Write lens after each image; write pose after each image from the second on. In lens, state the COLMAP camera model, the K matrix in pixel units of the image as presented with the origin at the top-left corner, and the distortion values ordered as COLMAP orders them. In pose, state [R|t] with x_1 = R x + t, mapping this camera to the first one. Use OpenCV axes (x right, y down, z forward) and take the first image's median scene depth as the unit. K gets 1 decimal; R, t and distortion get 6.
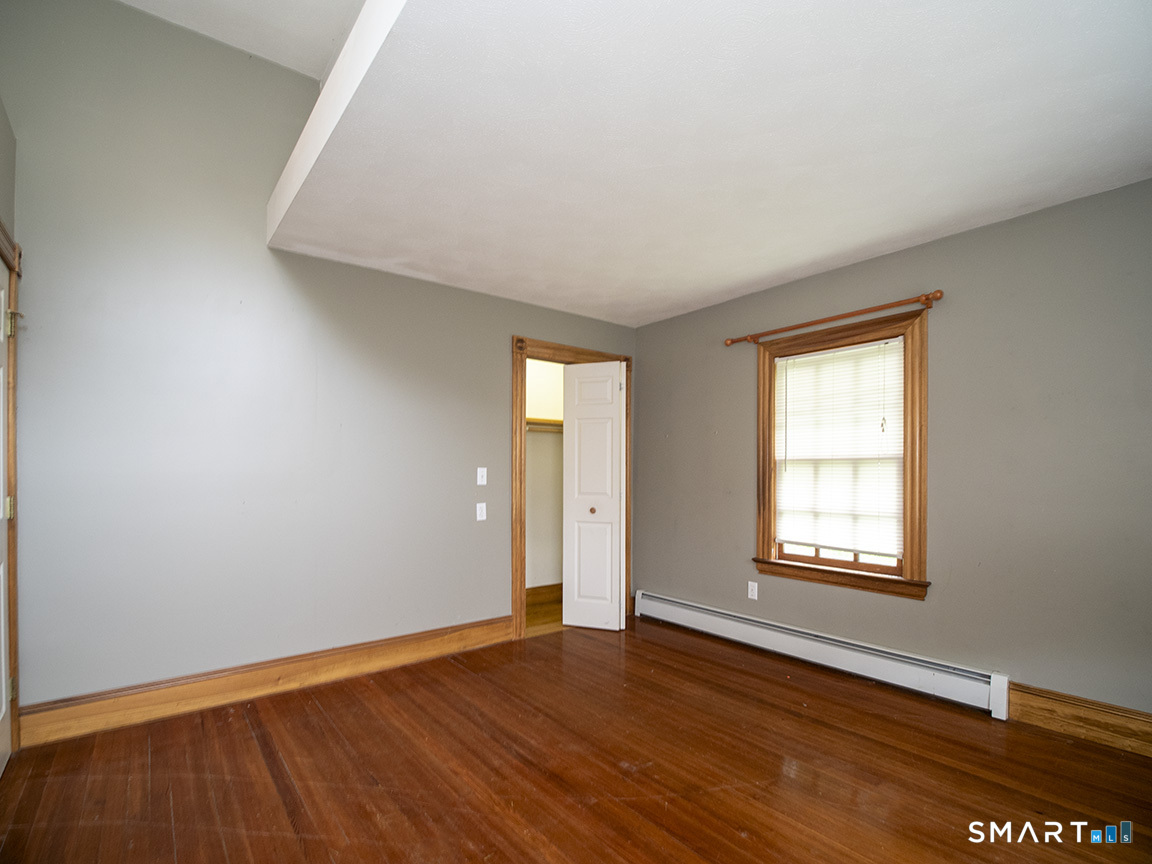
lens RADIAL K [[543.1, 0, 600.0], [0, 543.1, 472.9], [0, 0, 1]] dist [-0.015453, -0.000588]
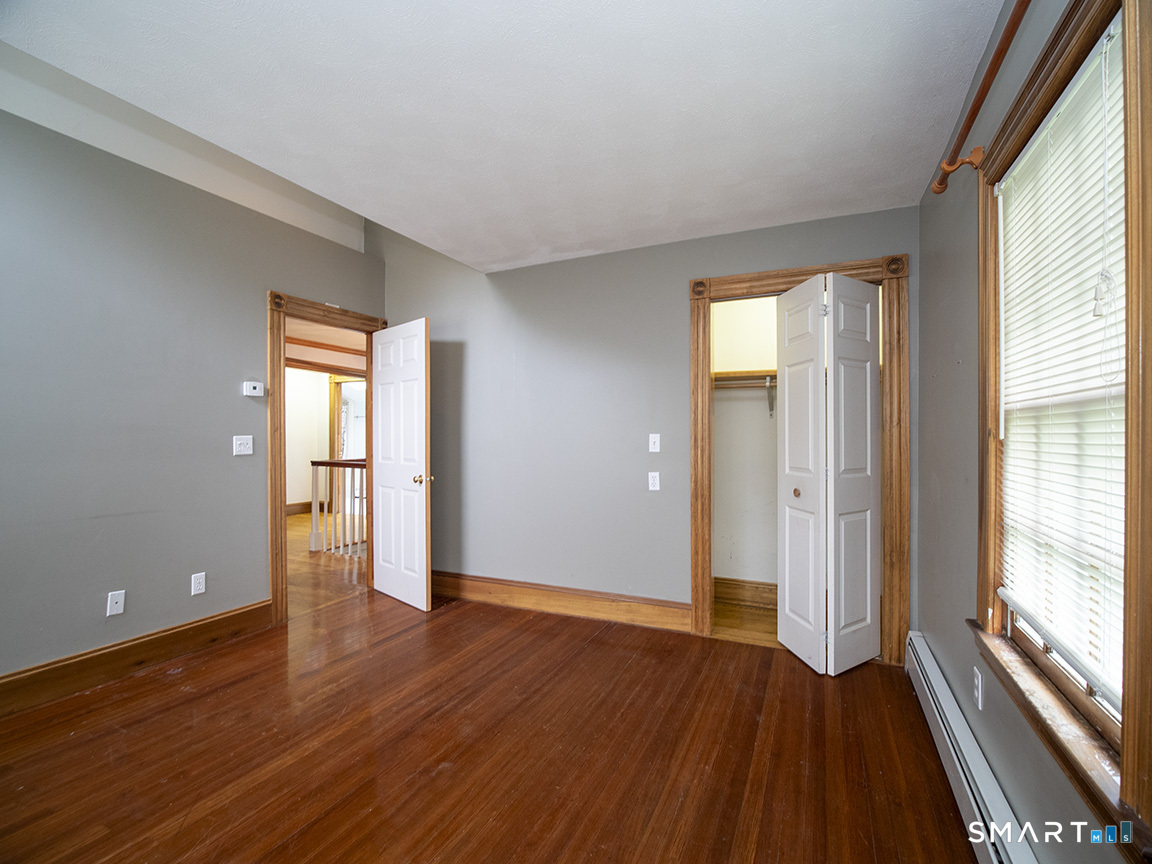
lens RADIAL K [[543.1, 0, 575.2], [0, 543.1, 433.0], [0, 0, 1]] dist [-0.015453, -0.000588]
pose [[0.426426, -0.009954, -0.904468, 0.562636], [-0.000592, 0.999936, -0.011283, -0.000077], [0.904522, 0.005347, 0.426393, 0.482758]]
